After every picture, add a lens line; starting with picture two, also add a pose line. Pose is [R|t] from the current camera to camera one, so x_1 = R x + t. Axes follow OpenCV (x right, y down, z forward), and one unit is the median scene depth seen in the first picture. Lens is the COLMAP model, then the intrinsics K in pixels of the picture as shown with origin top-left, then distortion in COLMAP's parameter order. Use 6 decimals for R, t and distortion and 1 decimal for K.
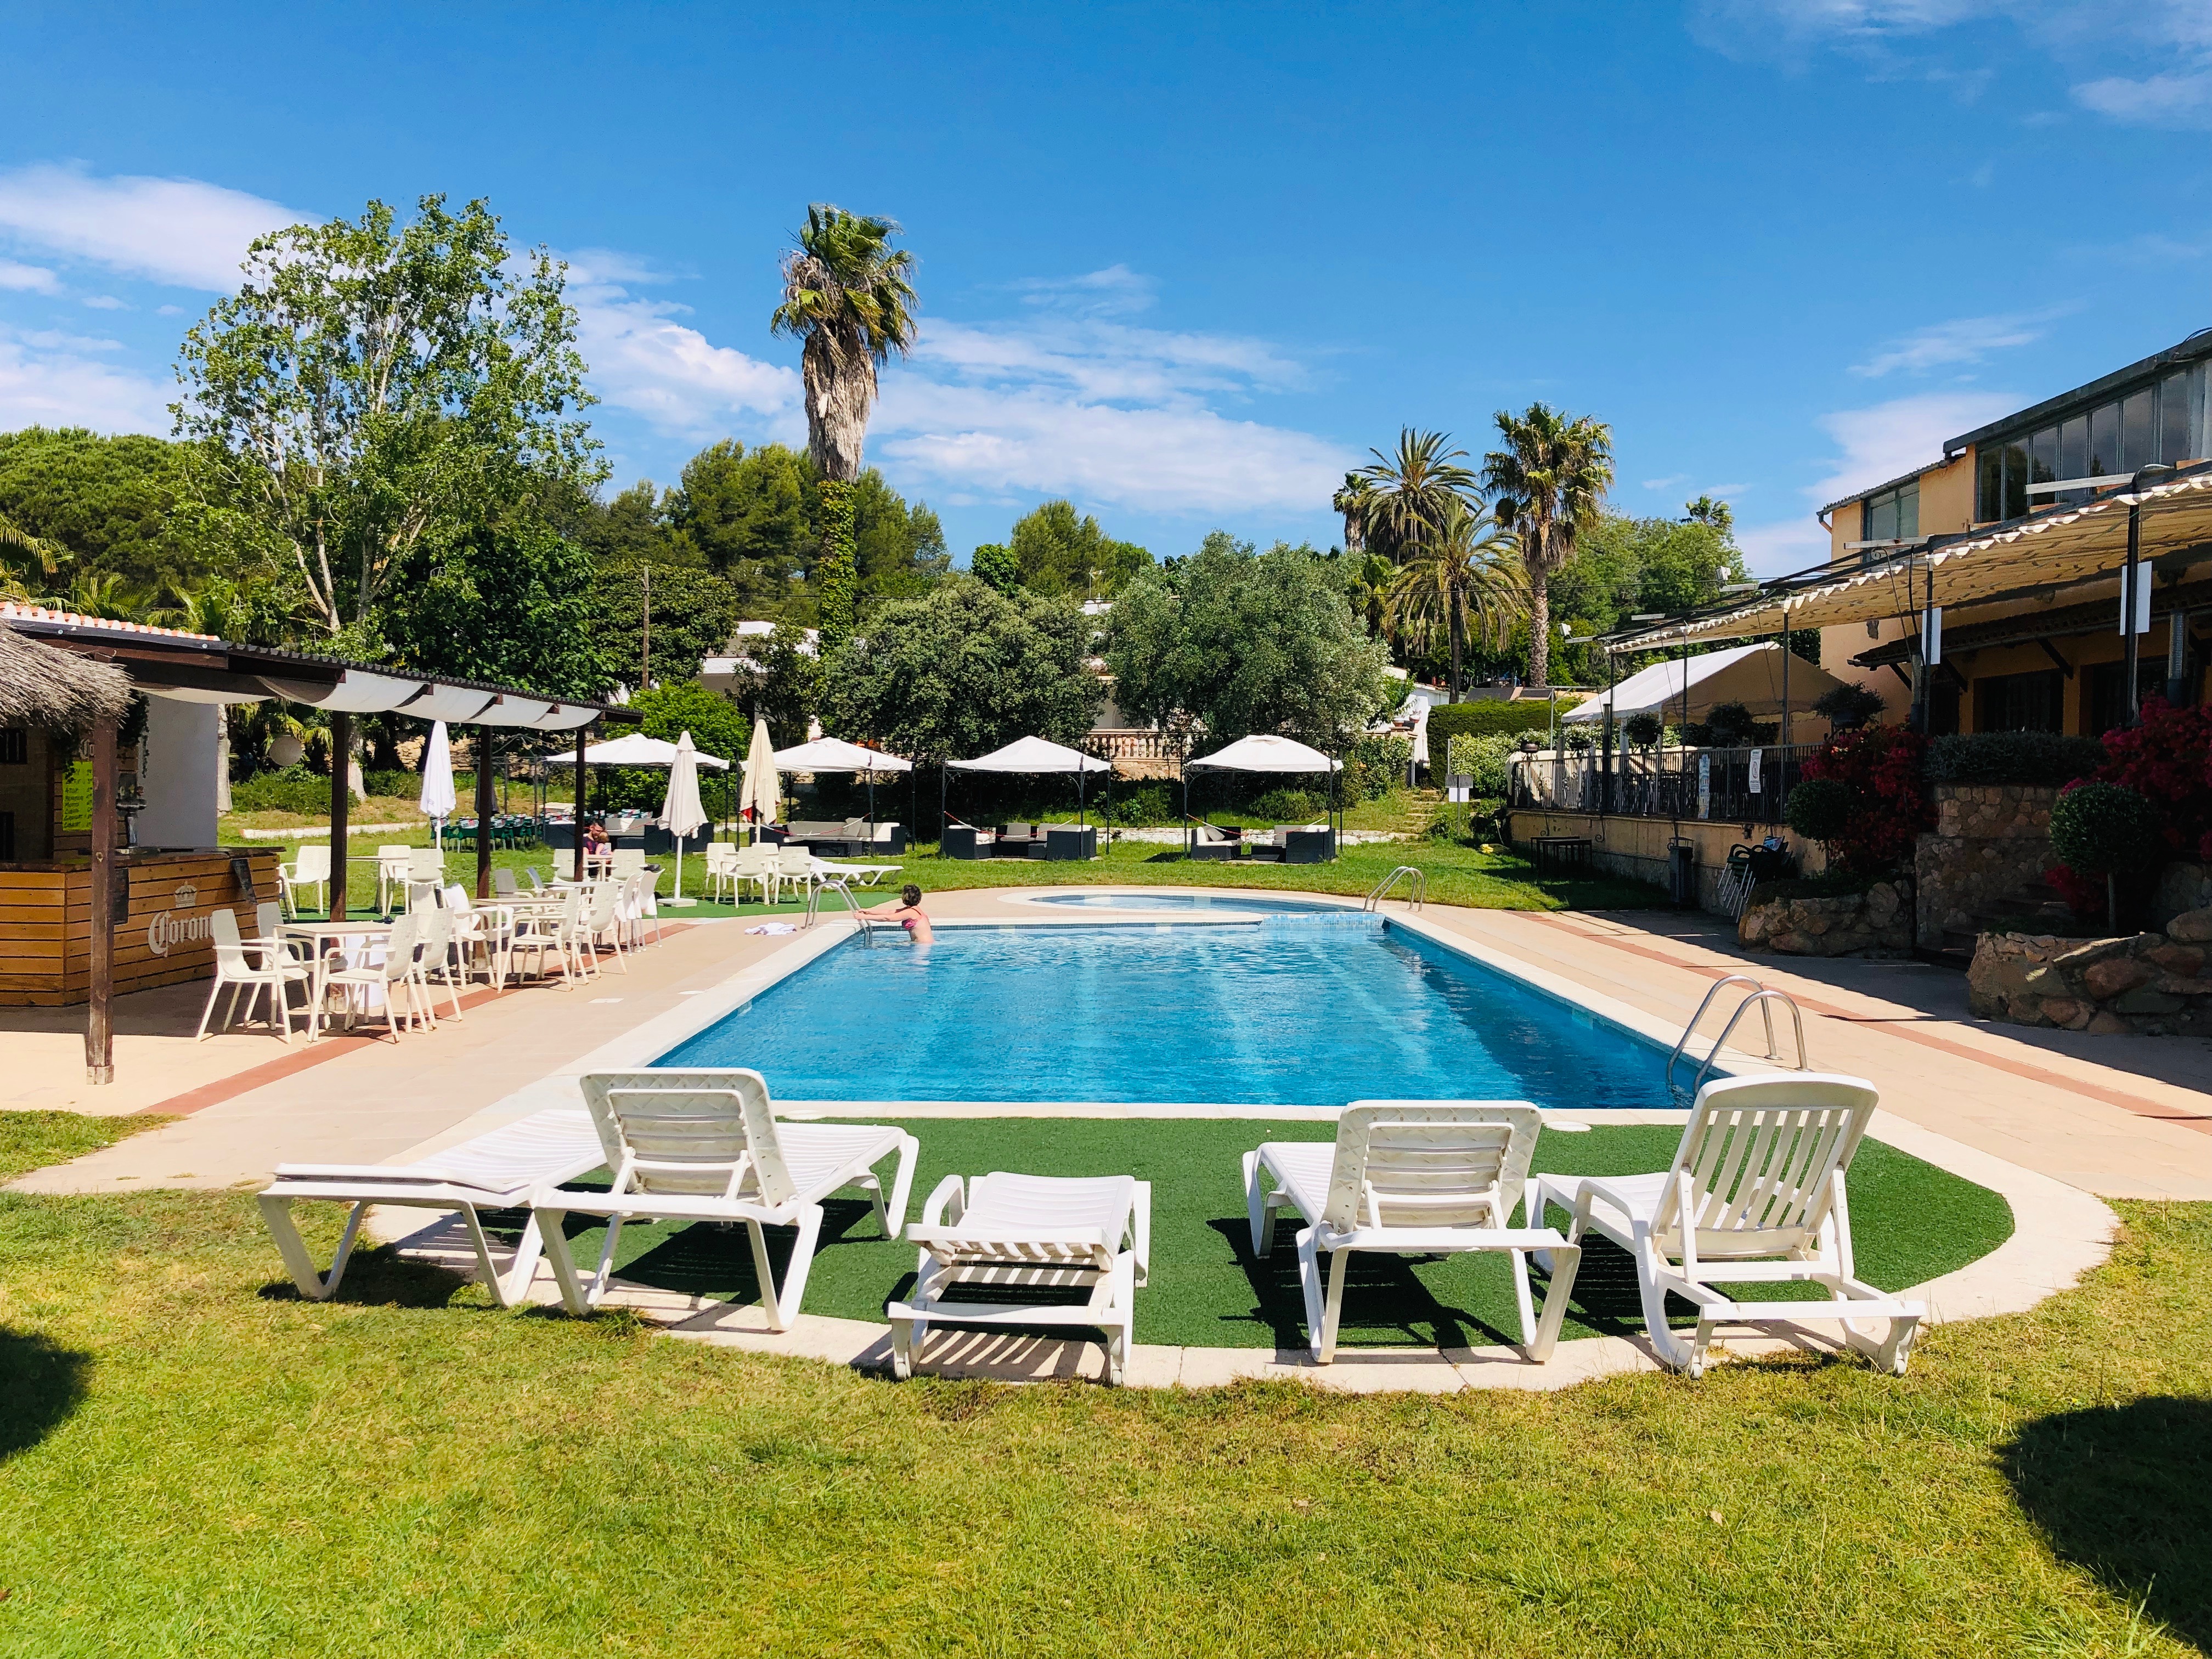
lens RADIAL K [[1959.5, 0, 1106.0], [0, 1959.5, 829.5], [0, 0, 1]] dist [0.002812, -0.015405]
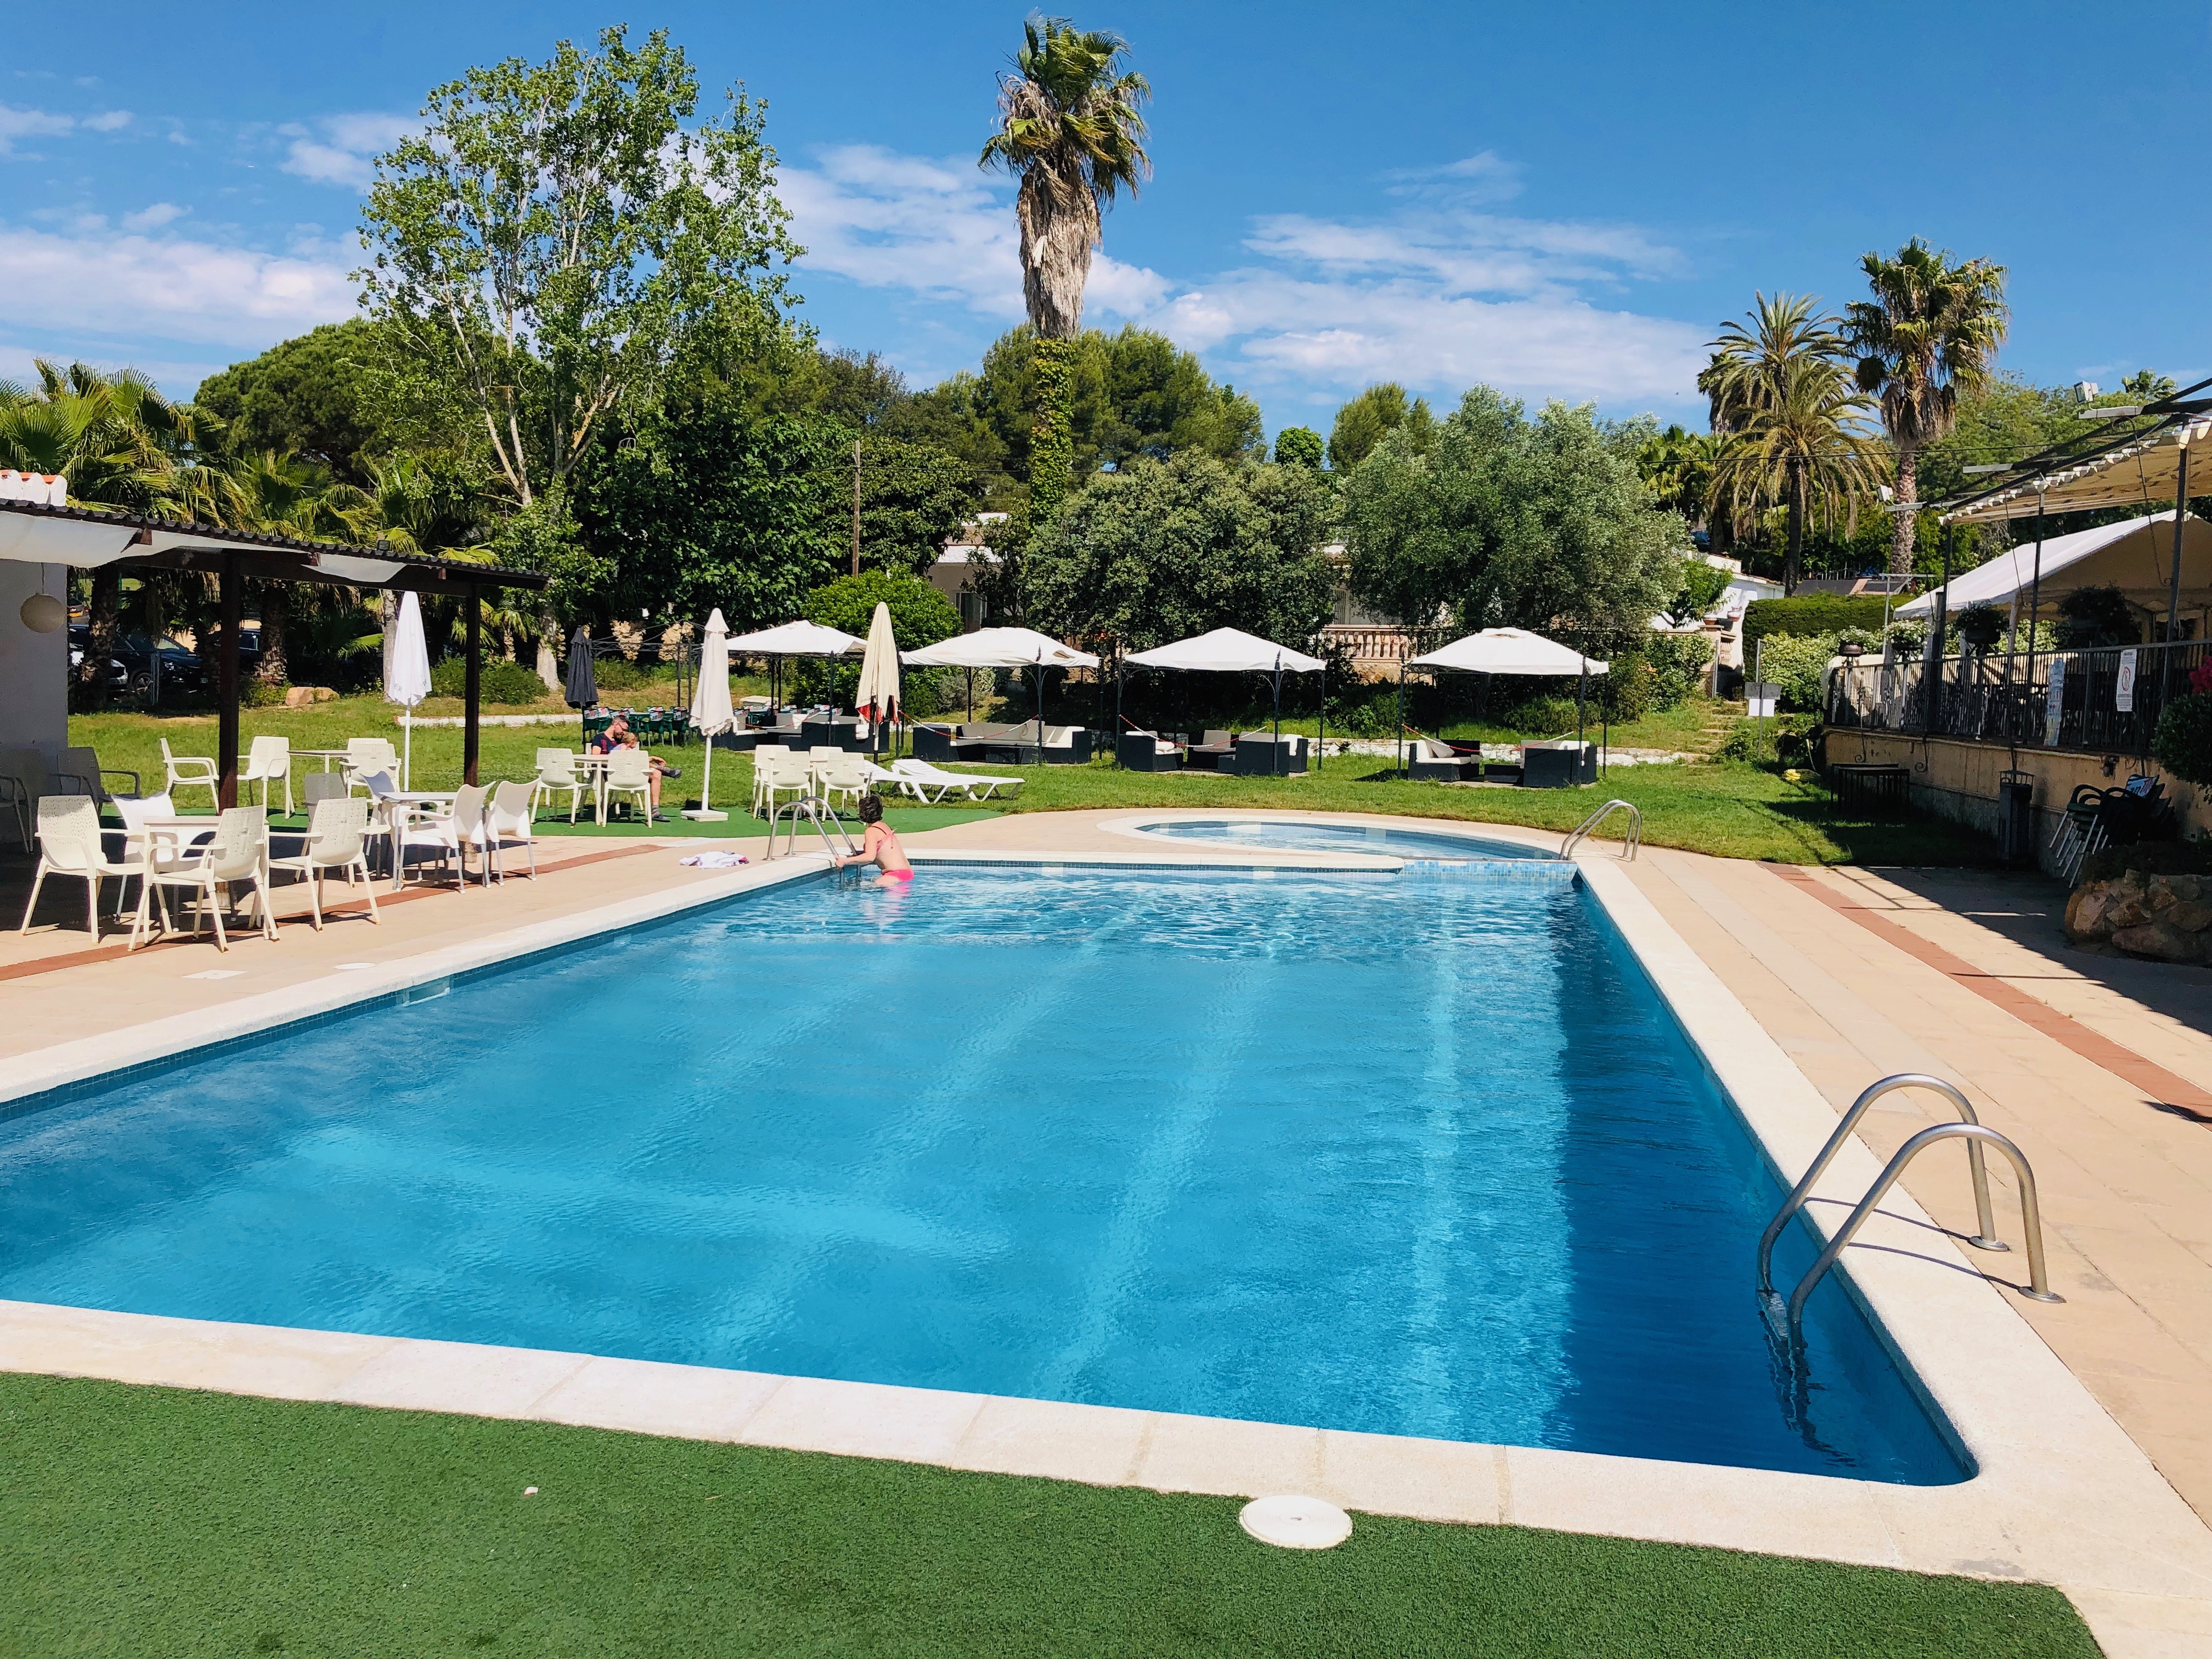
lens RADIAL K [[1959.5, 0, 1106.0], [0, 1959.5, 829.5], [0, 0, 1]] dist [0.002812, -0.015405]
pose [[0.983106, 0.031700, -0.180270, 0.058123], [-0.023149, 0.998514, 0.049344, -0.001037], [0.181566, -0.044337, 0.982379, 0.140306]]
